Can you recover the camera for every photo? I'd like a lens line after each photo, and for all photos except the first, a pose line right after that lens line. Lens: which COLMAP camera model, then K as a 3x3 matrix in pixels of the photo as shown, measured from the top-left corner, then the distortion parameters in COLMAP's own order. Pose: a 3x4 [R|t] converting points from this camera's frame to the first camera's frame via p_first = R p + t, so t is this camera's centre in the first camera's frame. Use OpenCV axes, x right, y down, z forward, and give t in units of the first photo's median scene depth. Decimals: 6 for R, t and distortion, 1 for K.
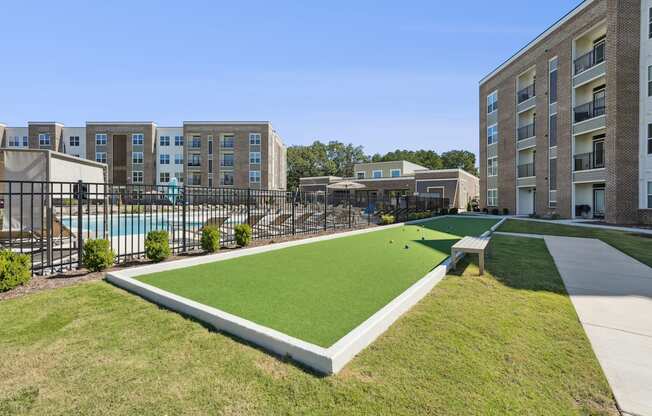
lens RADIAL K [[288.7, 0, 324.0], [0, 288.7, 201.9], [0, 0, 1]] dist [-0.000184, 0.000026]
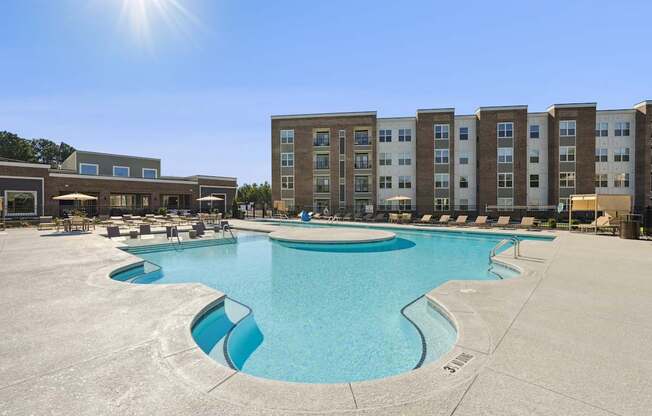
lens RADIAL K [[285.5, 0, 326.0], [0, 285.5, 211.5], [0, 0, 1]] dist [-0.000977, 0.000155]
pose [[0.129924, -0.028112, 0.991125, -0.794484], [0.001365, 0.999602, 0.028173, -0.021170], [-0.991523, -0.002307, 0.129911, 0.649369]]
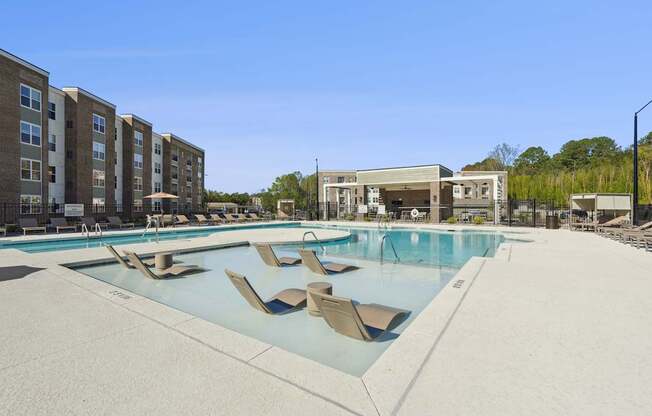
lens RADIAL K [[280.7, 0, 326.0], [0, 280.7, 208.0], [0, 0, 1]] dist [-0.000411, -0.000046]
pose [[-0.999811, -0.002127, -0.019322, -0.323538], [-0.002229, 0.999984, 0.005277, -0.010557], [0.019311, 0.005319, -0.999799, 1.199689]]
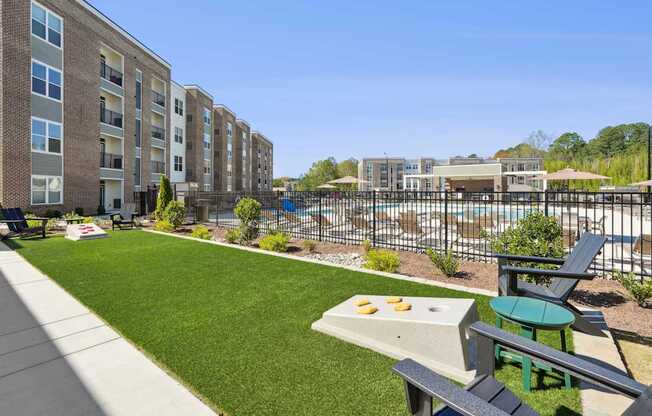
lens RADIAL K [[291.8, 0, 328.8], [0, 291.8, 189.7], [0, 0, 1]] dist [-0.000639, 0.000183]
pose [[-0.999525, -0.004306, 0.030511, 0.002686], [-0.004388, 0.999987, -0.002612, -0.018409], [-0.030499, -0.002745, -0.999531, 1.601556]]
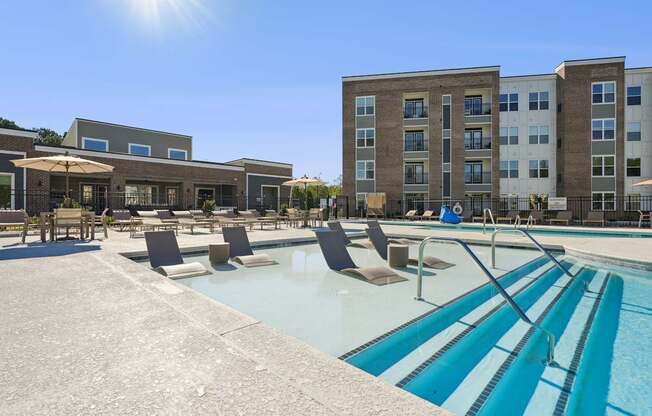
lens RADIAL K [[307.2, 0, 326.0], [0, 307.2, 208.0], [0, 0, 1]] dist [0.001034, 0.000841]
pose [[0.175007, -0.003287, 0.984562, -0.498098], [-0.003052, 0.999988, 0.003881, 0.004958], [-0.984563, -0.003684, 0.174994, 0.970553]]
